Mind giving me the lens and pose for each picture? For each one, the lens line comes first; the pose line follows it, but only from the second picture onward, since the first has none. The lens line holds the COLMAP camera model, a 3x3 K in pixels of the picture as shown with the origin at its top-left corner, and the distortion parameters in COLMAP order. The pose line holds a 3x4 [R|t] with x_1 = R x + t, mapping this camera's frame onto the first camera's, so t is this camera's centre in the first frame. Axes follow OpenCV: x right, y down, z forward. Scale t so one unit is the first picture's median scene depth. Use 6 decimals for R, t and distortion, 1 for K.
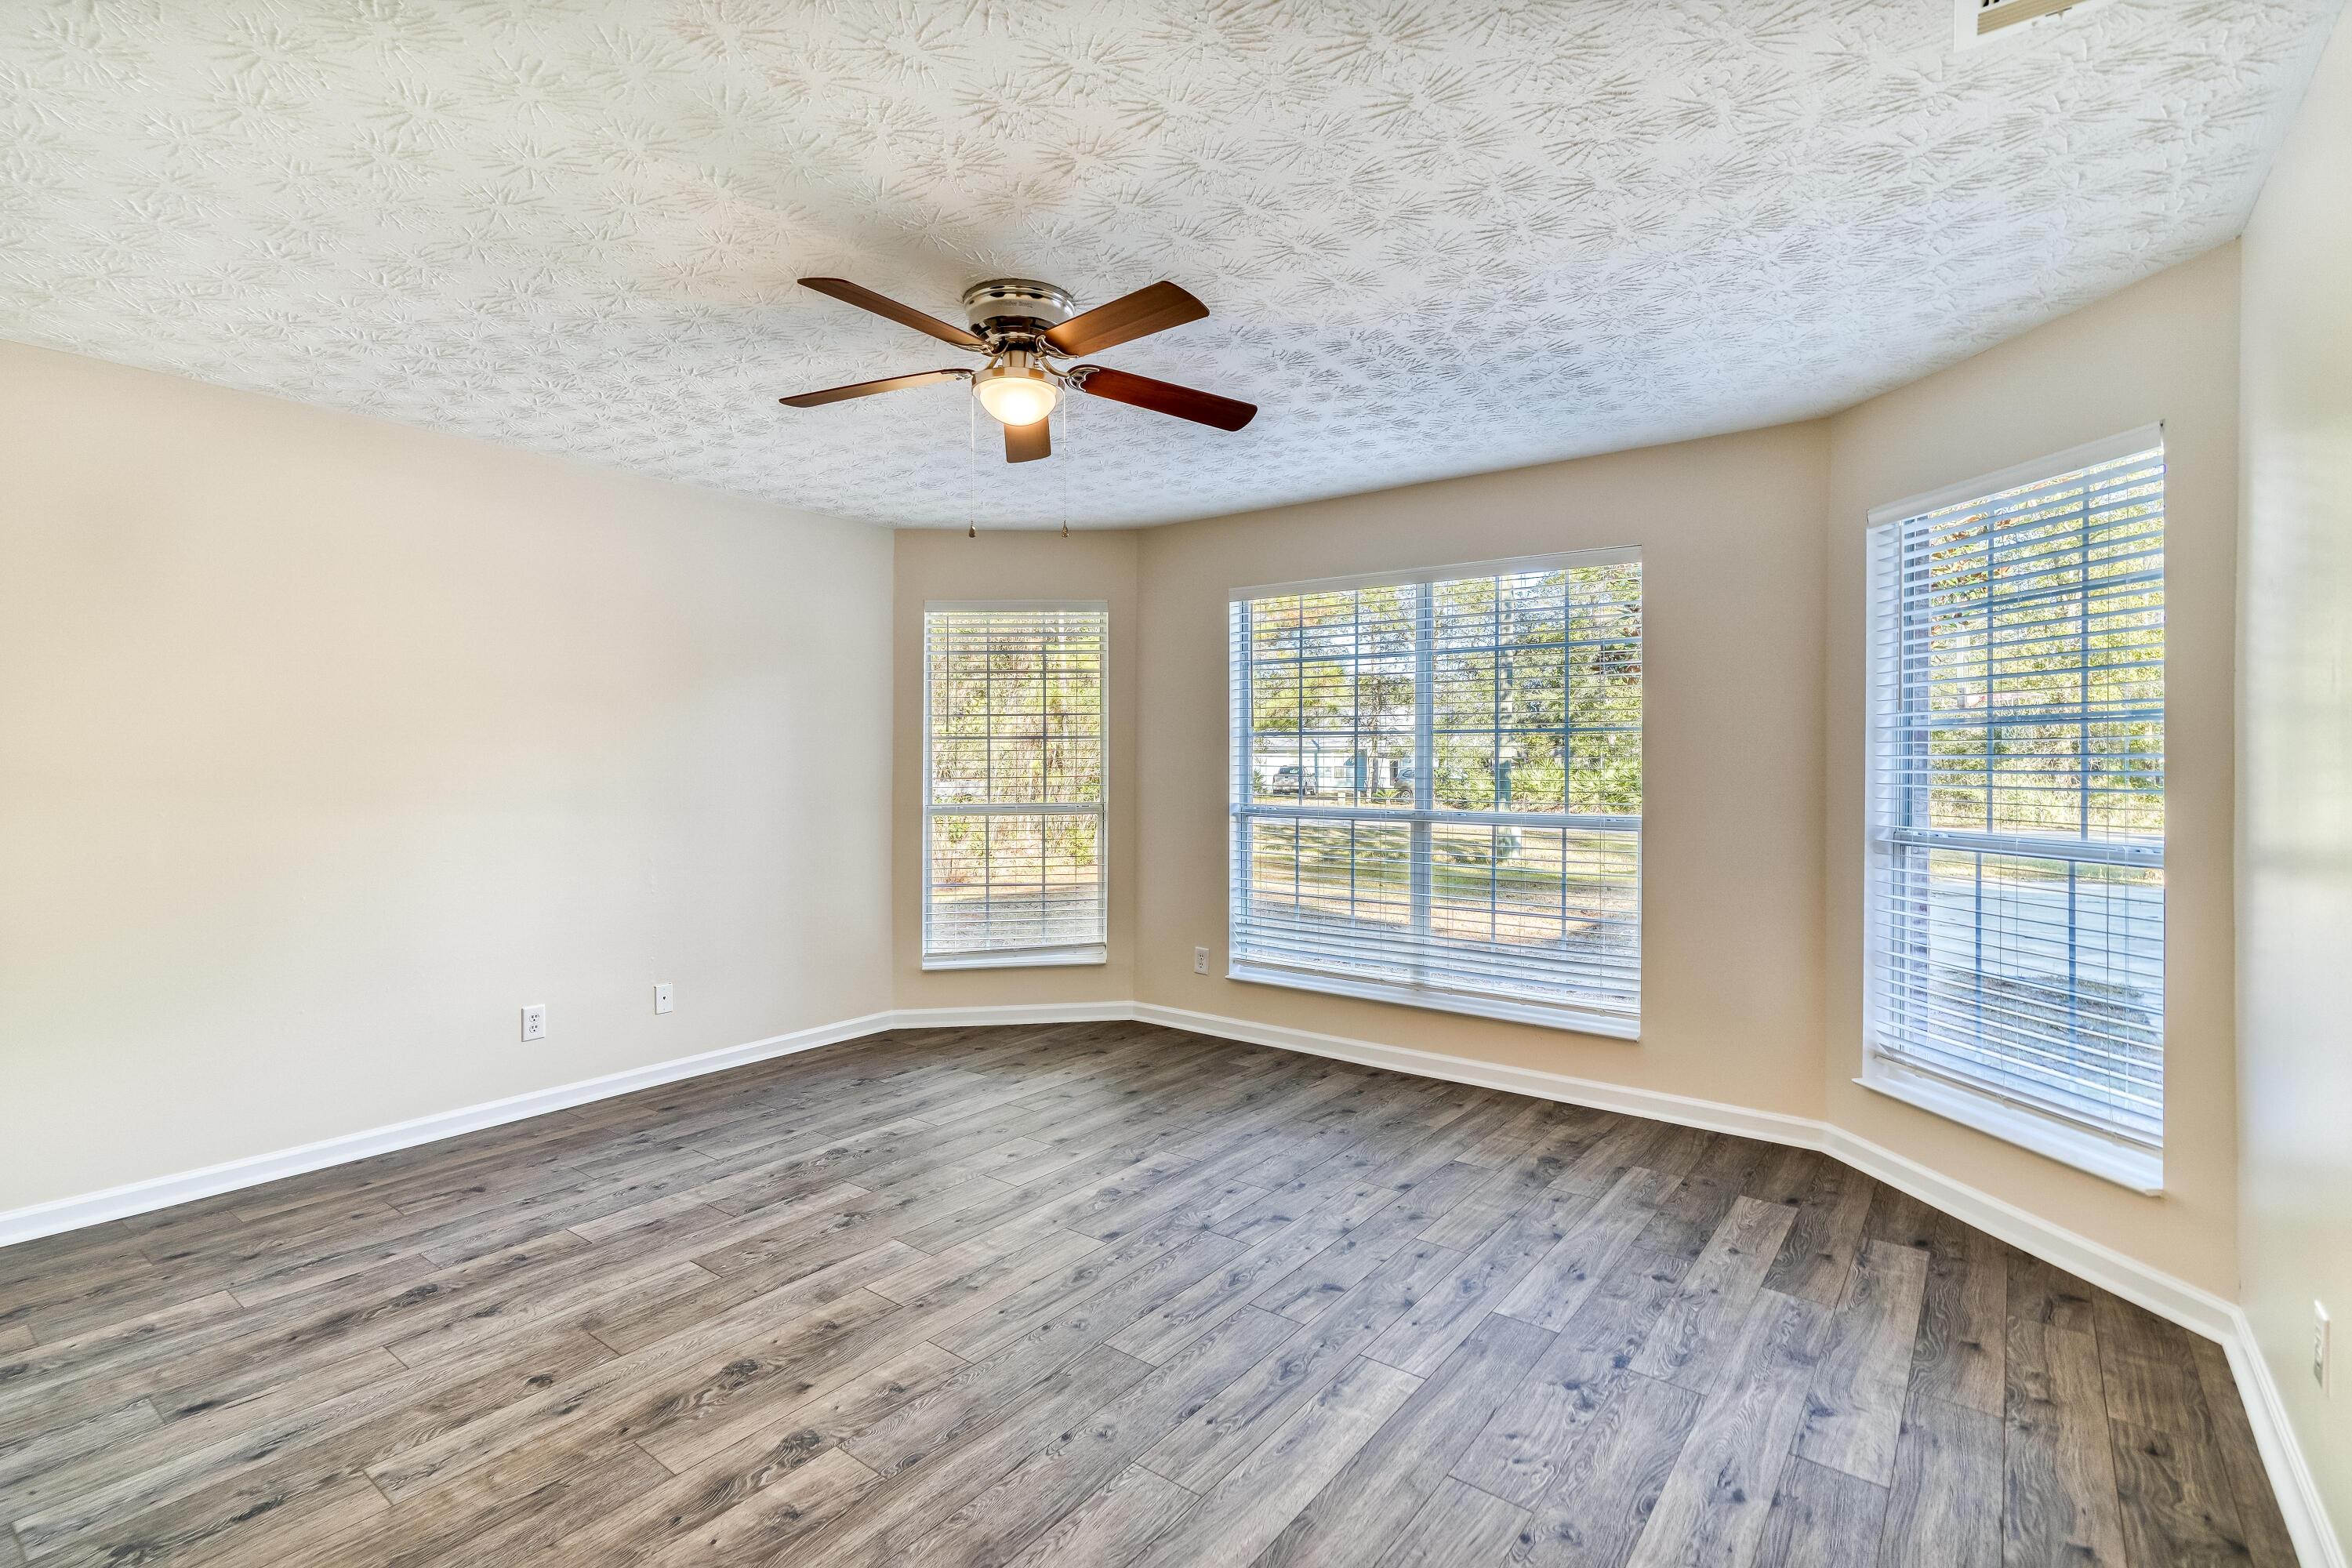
lens RADIAL K [[1093.4, 0, 1118.5], [0, 1093.4, 766.8], [0, 0, 1]] dist [0.002509, 0.007763]
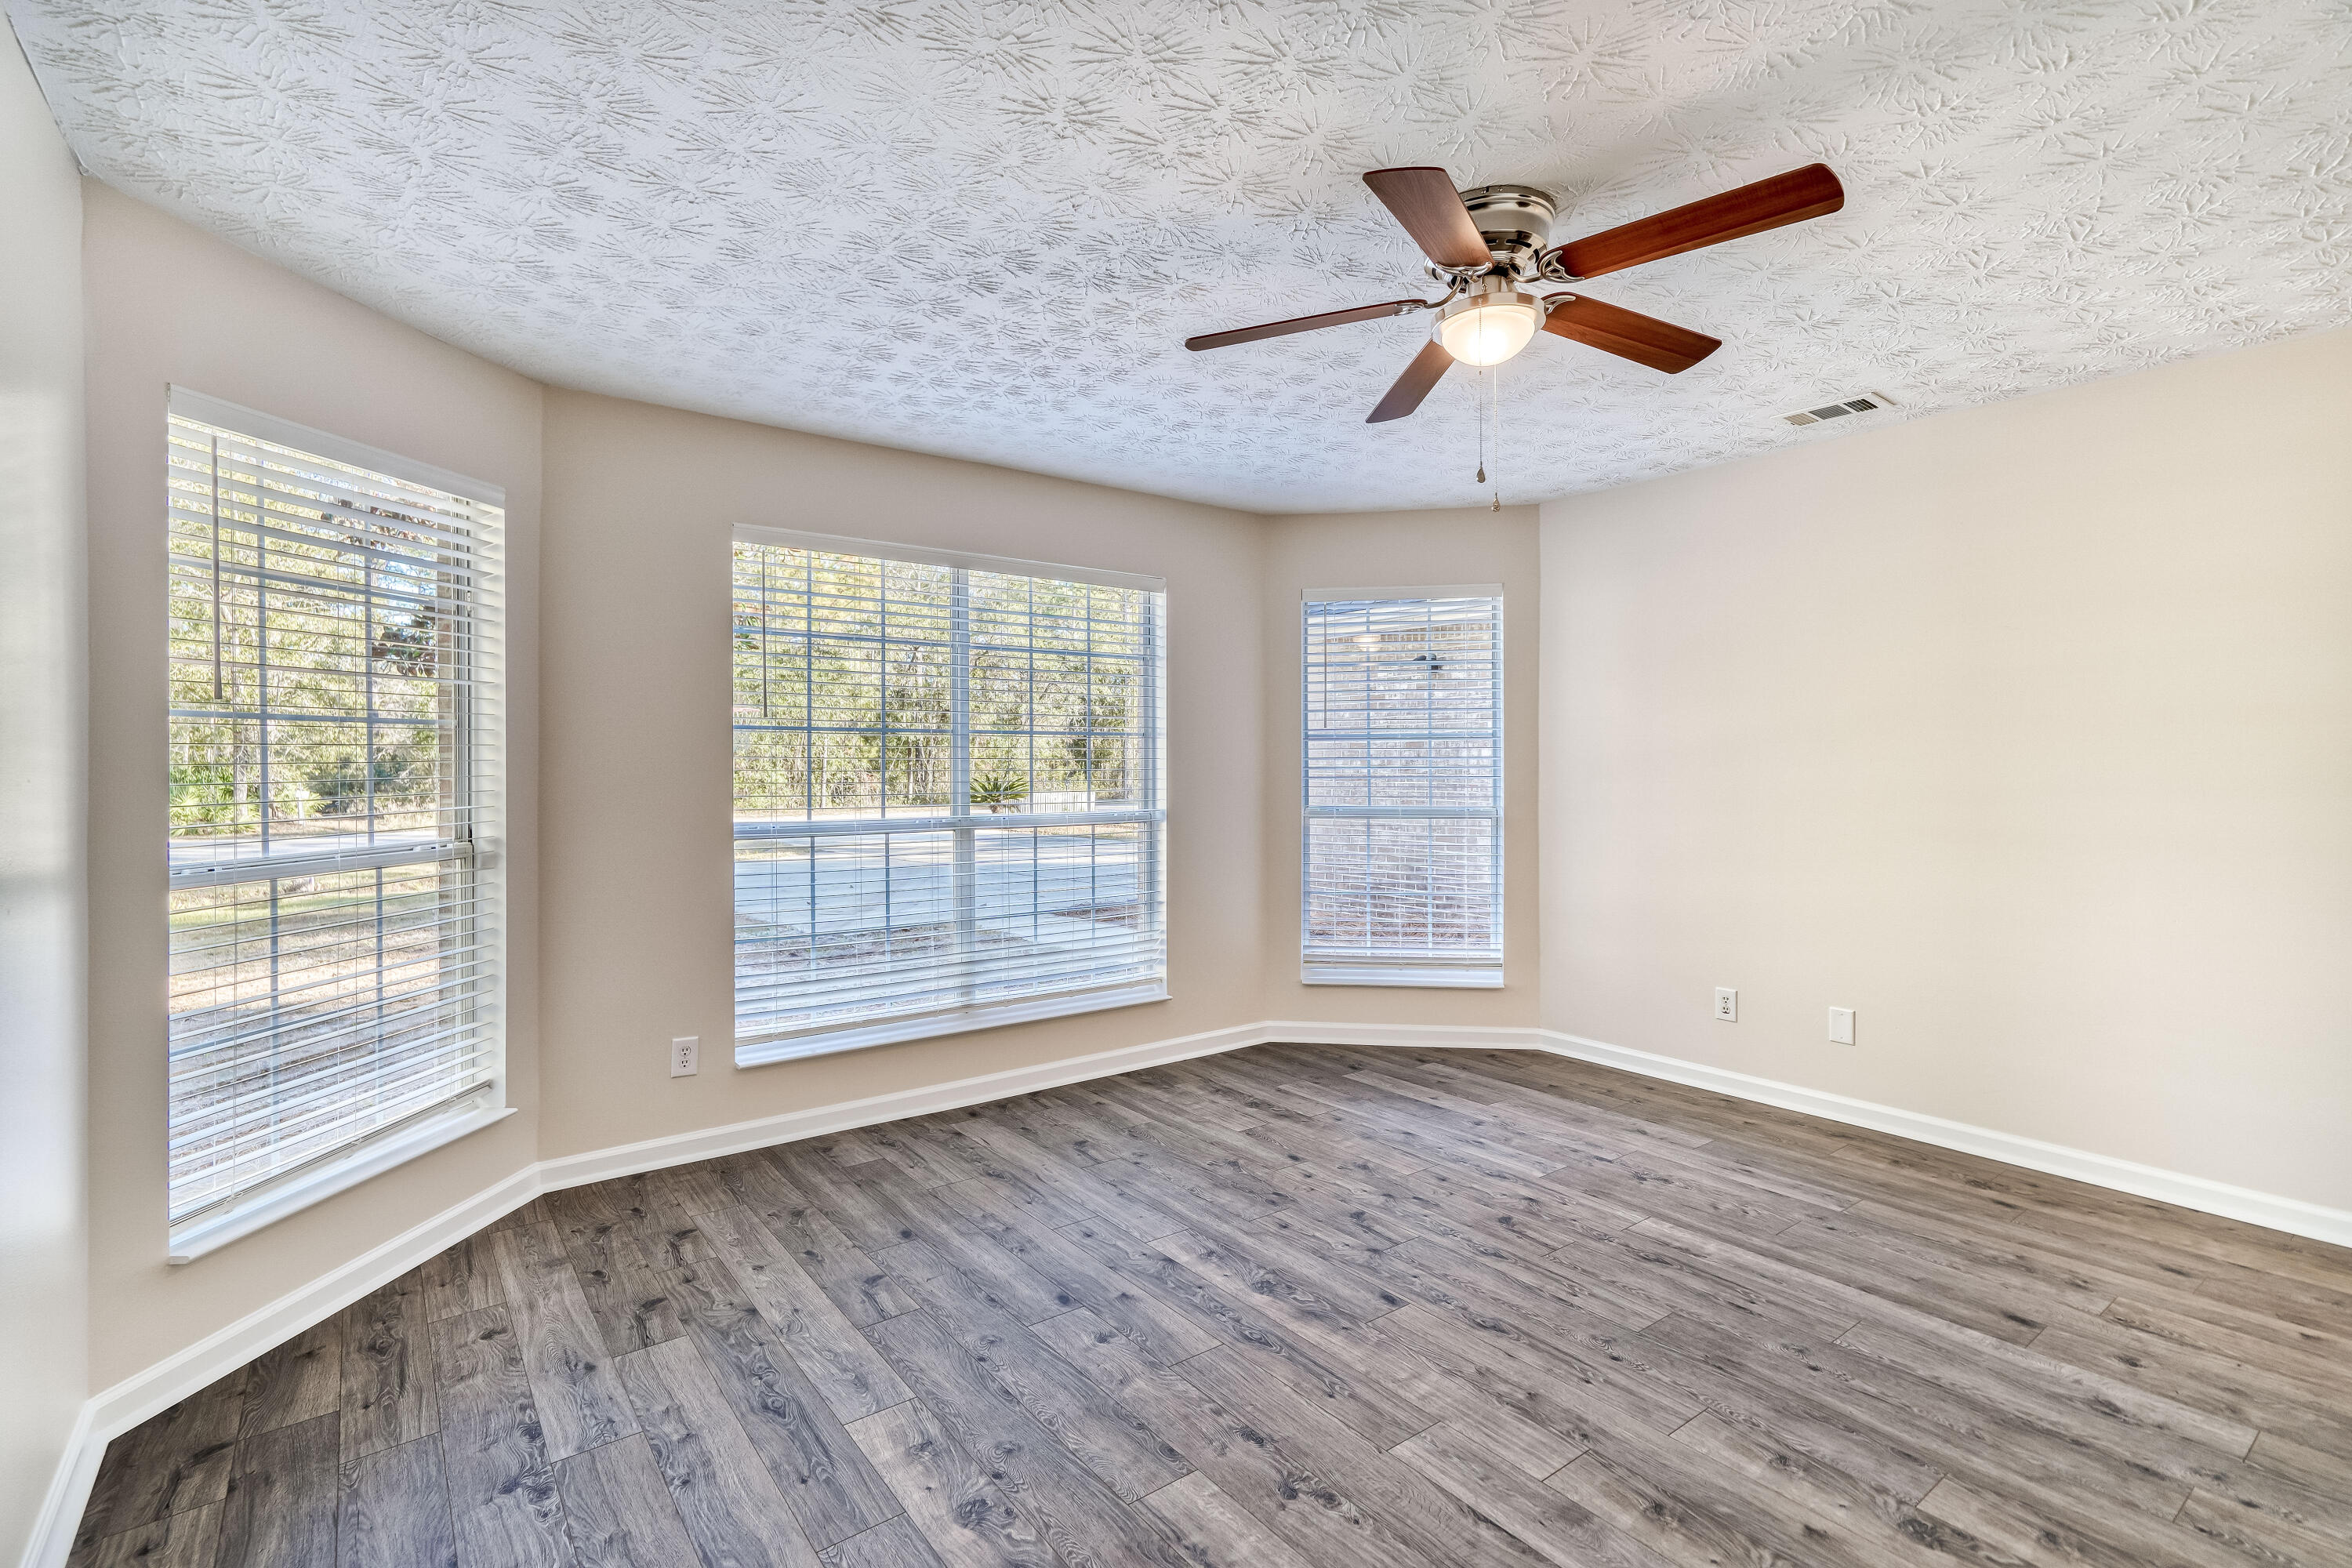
lens RADIAL K [[1093.4, 0, 1172.2], [0, 1093.4, 765.9], [0, 0, 1]] dist [0.002509, 0.007763]
pose [[0.240168, -0.001366, 0.970730, -0.955716], [0.007551, 0.999971, -0.000461, -0.000953], [-0.970702, 0.007441, 0.240172, 1.013794]]
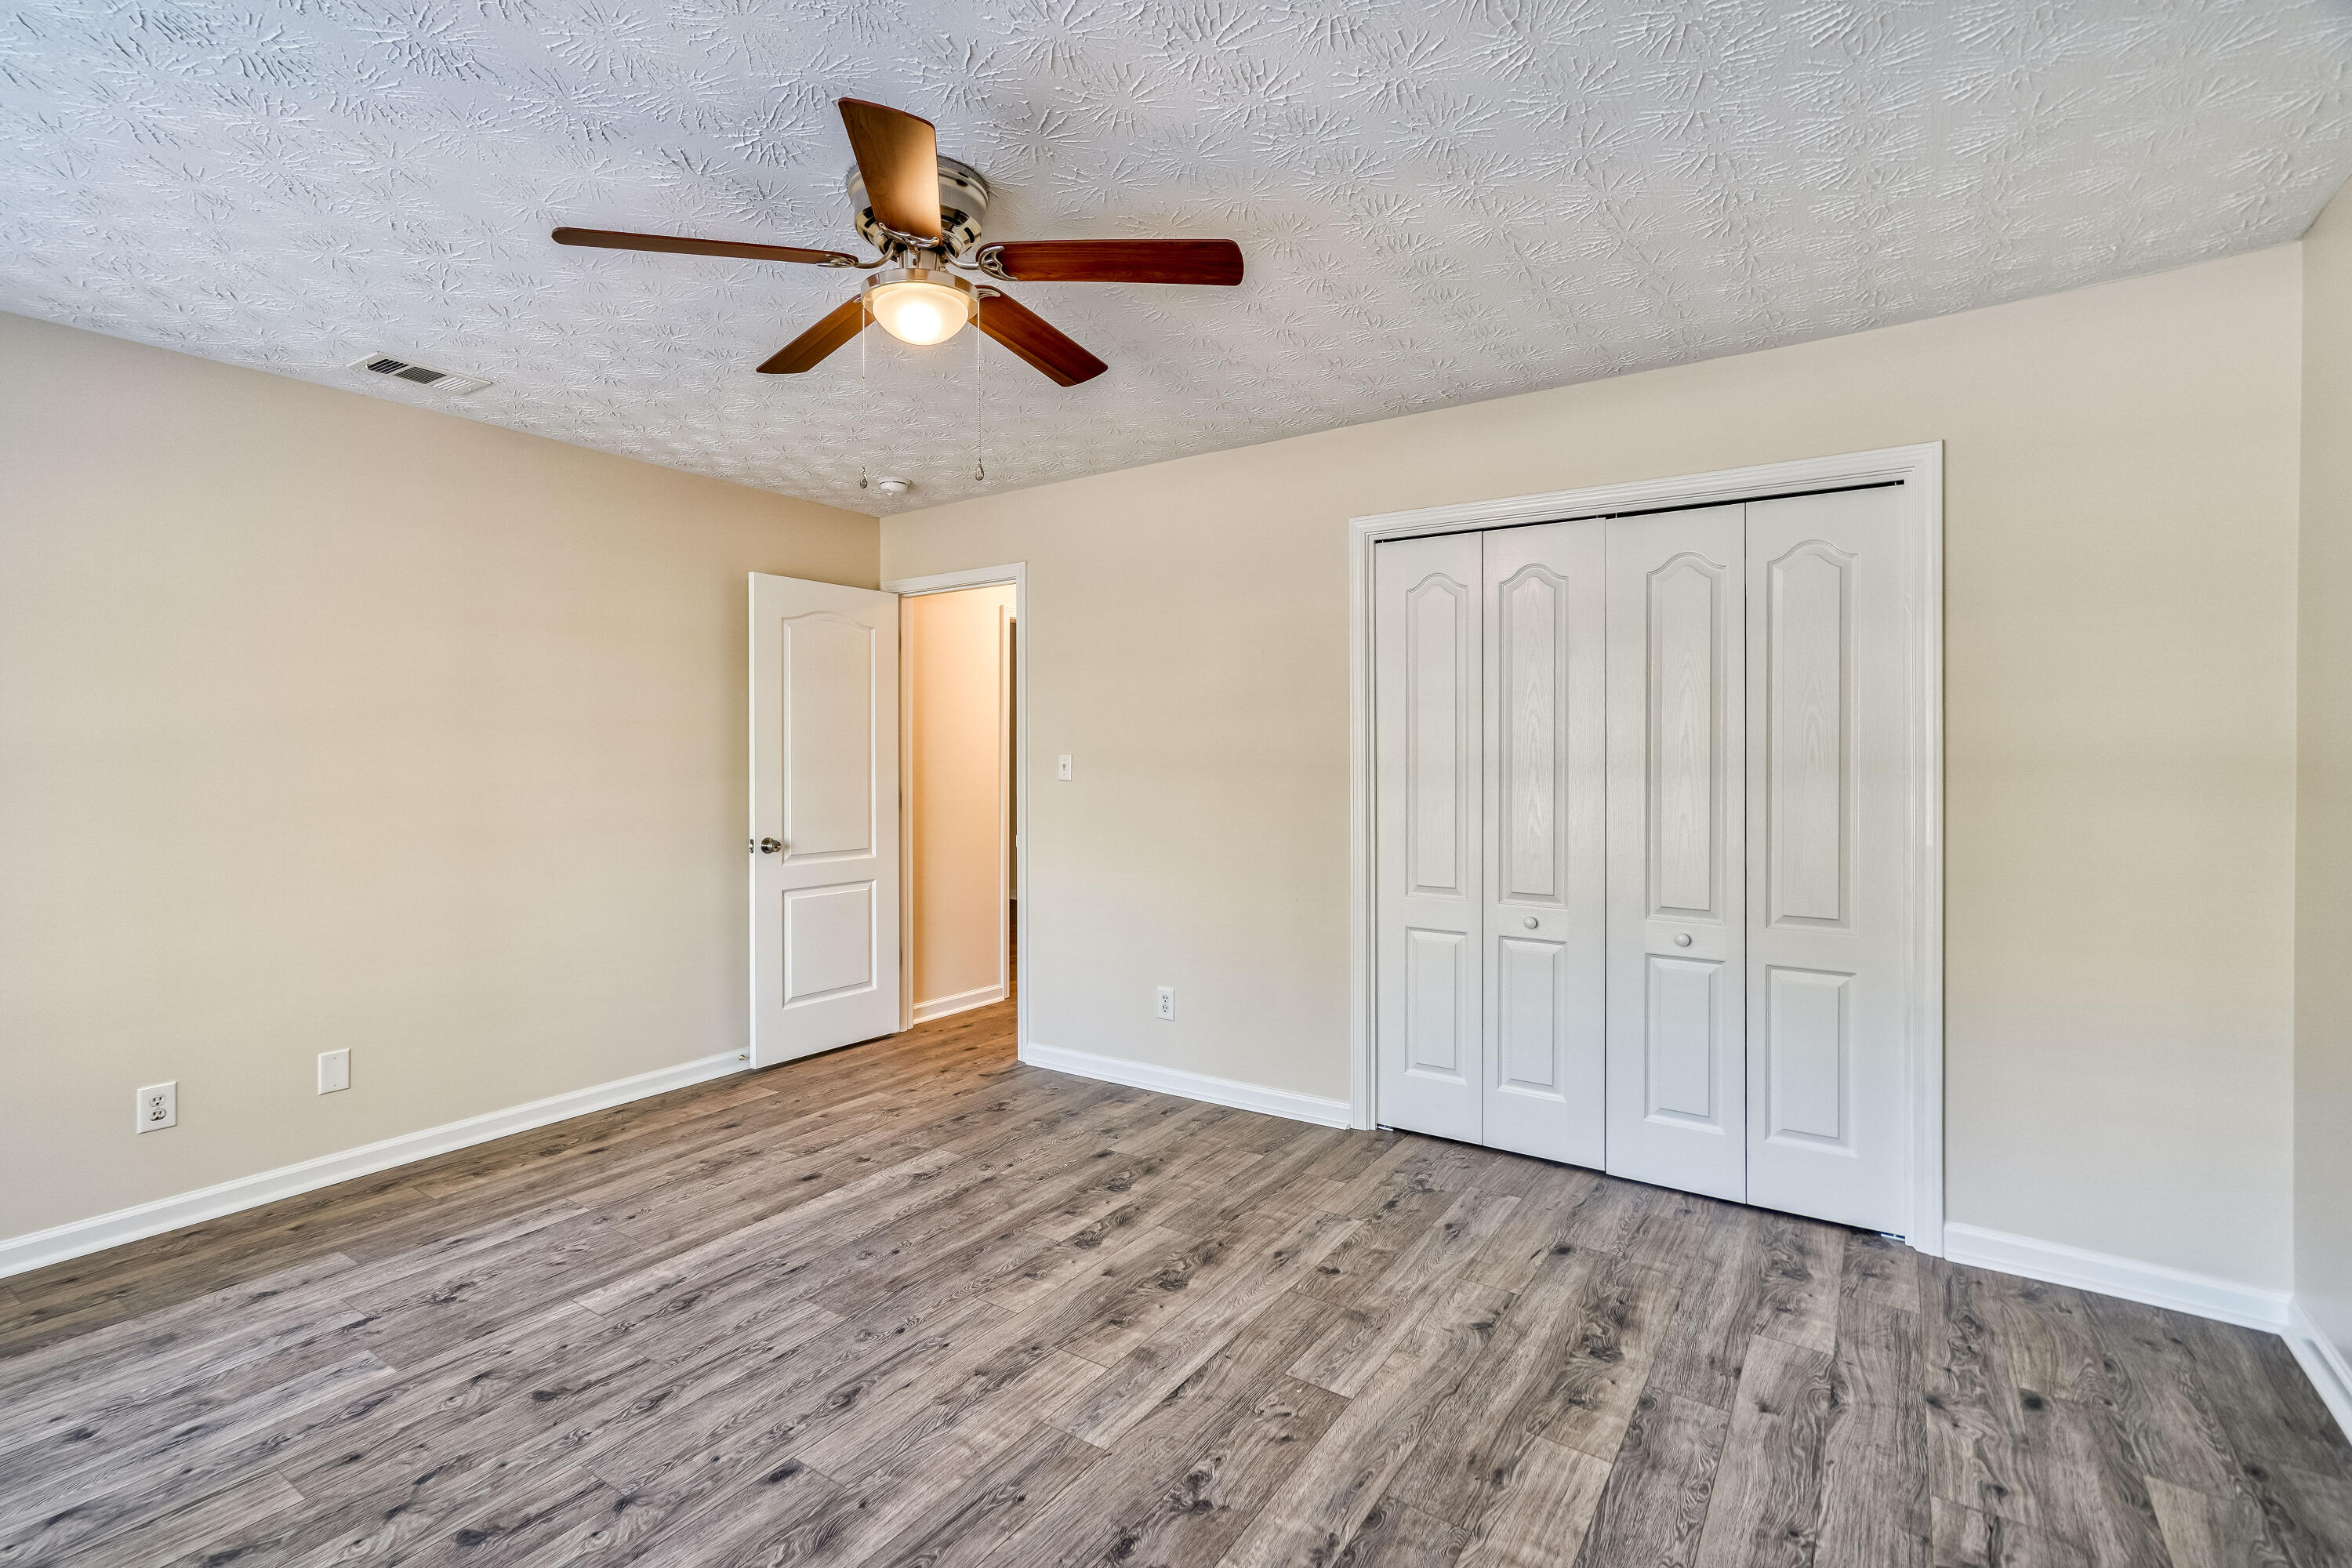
lens RADIAL K [[1093.4, 0, 1124.2], [0, 1093.4, 763.8], [0, 0, 1]] dist [0.002509, 0.007763]
pose [[-0.997553, 0.006072, -0.069656, -0.180059], [0.005126, 0.999892, 0.013751, -0.012601], [0.069732, 0.013360, -0.997476, 1.775557]]
